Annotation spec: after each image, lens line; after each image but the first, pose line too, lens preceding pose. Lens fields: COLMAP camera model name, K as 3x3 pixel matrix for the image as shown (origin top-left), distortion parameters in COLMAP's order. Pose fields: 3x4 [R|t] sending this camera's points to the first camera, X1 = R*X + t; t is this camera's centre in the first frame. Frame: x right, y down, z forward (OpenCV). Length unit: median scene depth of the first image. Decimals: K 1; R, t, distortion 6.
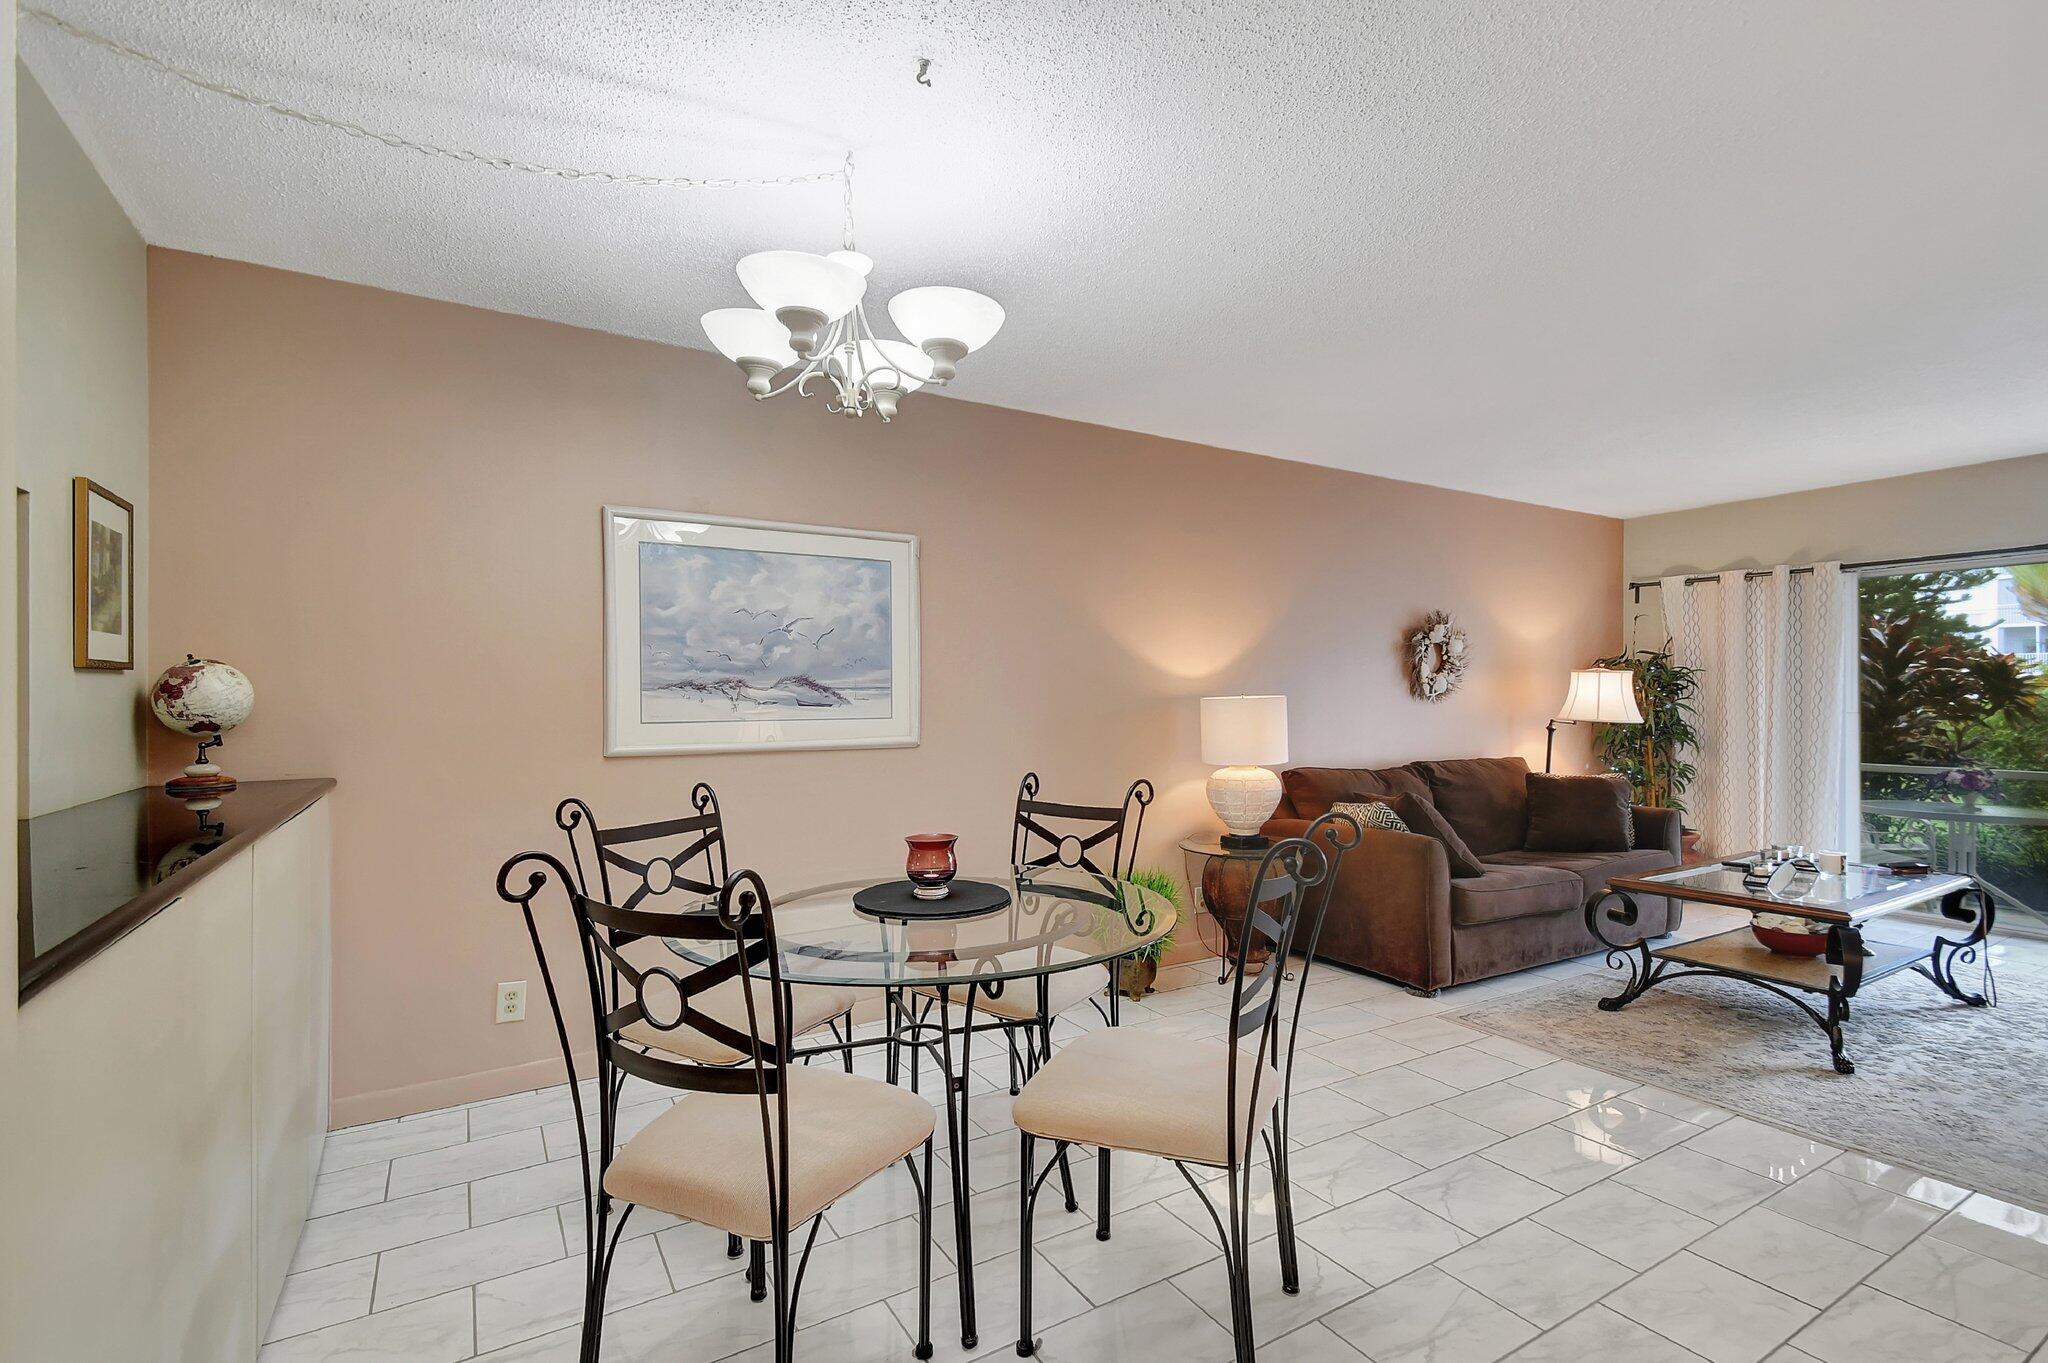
lens RADIAL K [[915.4, 0, 1015.0], [0, 915.4, 696.9], [0, 0, 1]] dist [0.017547, -0.011919]
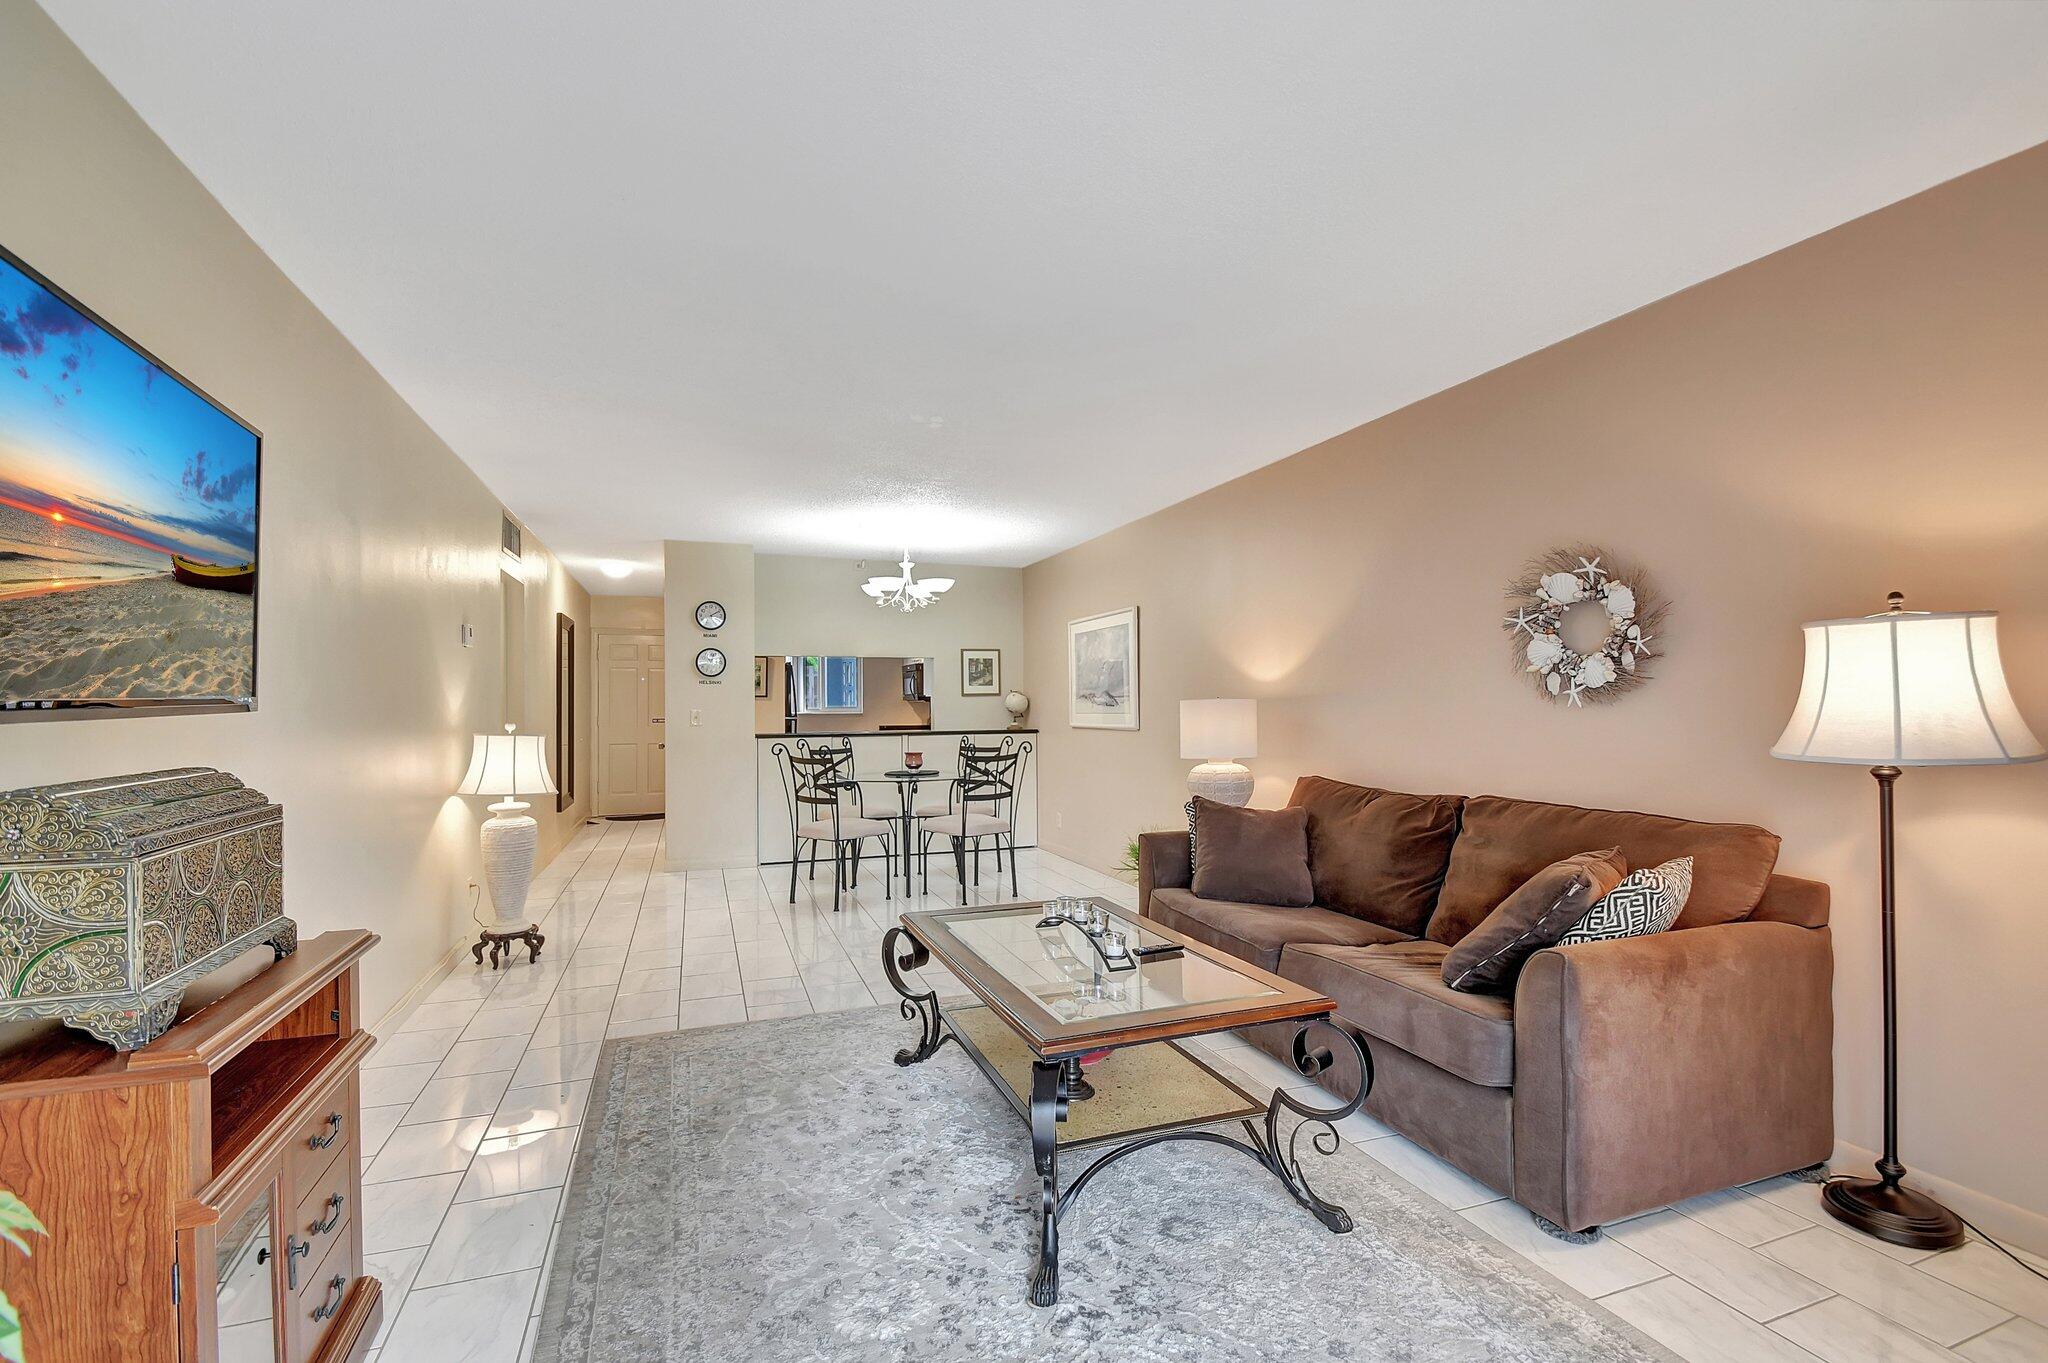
lens RADIAL K [[886.3, 0, 976.5], [0, 886.3, 655.9], [0, 0, 1]] dist [0.000099, -0.010388]
pose [[-0.218250, -0.051175, -0.974550, 1.425444], [0.009799, 0.998459, -0.054625, 0.003095], [0.975844, -0.021471, -0.217412, 0.981628]]
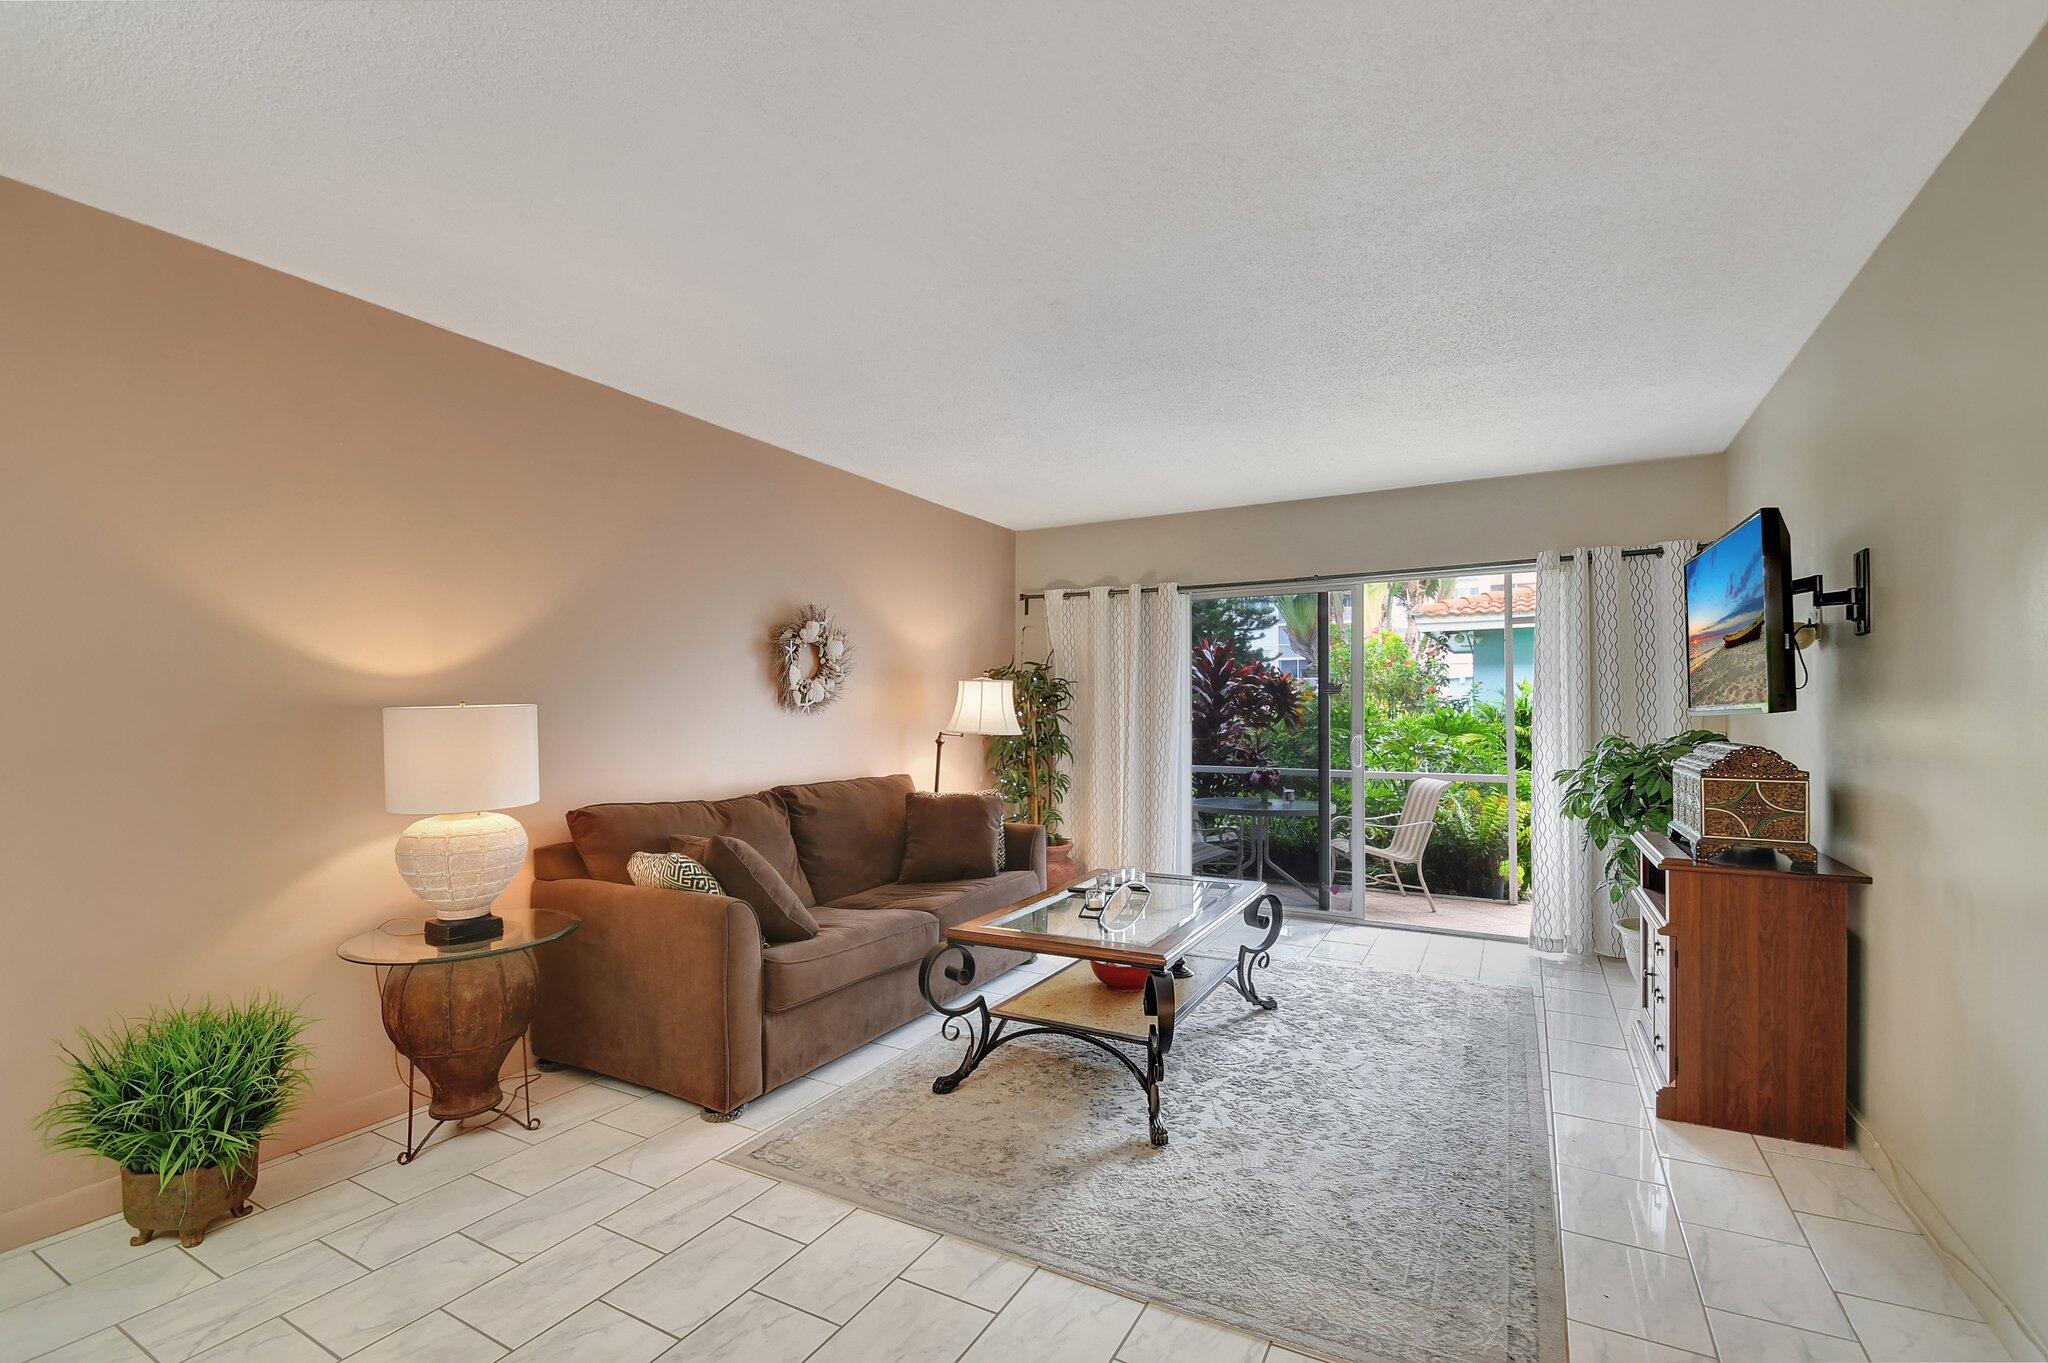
lens RADIAL K [[879.1, 0, 1020.7], [0, 879.1, 690.0], [0, 0, 1]] dist [-0.024175, -0.000226]
pose [[0.861427, 0.011626, 0.507747, 0.276837], [-0.001201, 0.999782, -0.020855, 0.001093], [-0.507879, 0.017355, 0.861253, 0.265611]]
